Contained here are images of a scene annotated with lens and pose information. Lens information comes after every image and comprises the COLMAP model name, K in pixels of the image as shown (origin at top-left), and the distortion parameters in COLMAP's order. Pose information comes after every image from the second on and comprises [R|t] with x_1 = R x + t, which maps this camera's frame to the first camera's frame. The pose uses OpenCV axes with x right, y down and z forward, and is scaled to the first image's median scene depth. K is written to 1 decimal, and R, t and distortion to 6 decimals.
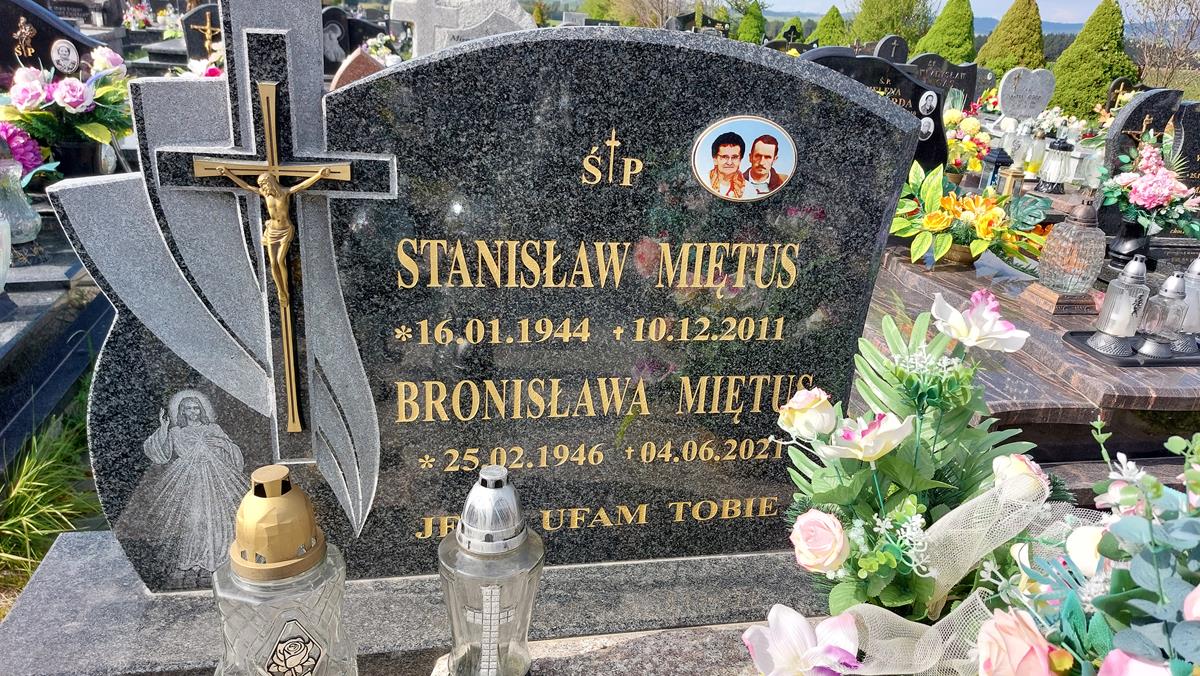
lens RADIAL K [[884.3, 0, 600.0], [0, 884.3, 338.0], [0, 0, 1]] dist [0.059888, -0.060578]
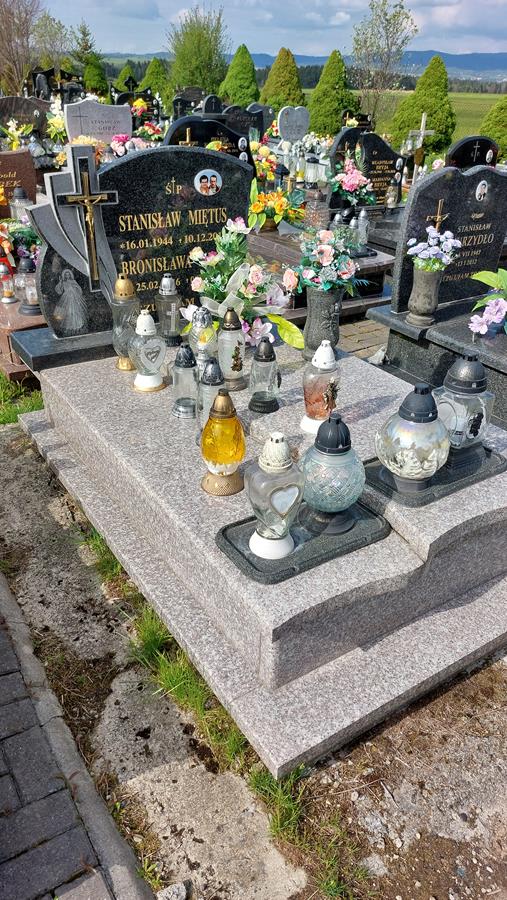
lens RADIAL K [[663.2, 0, 253.5], [0, 663.2, 450.0], [0, 0, 1]] dist [0.059888, -0.060578]
pose [[0.929926, -0.213319, 0.299553, -0.203565], [0.156035, 0.966485, 0.203863, 0.090846], [-0.333001, -0.142836, 0.932045, -0.493010]]
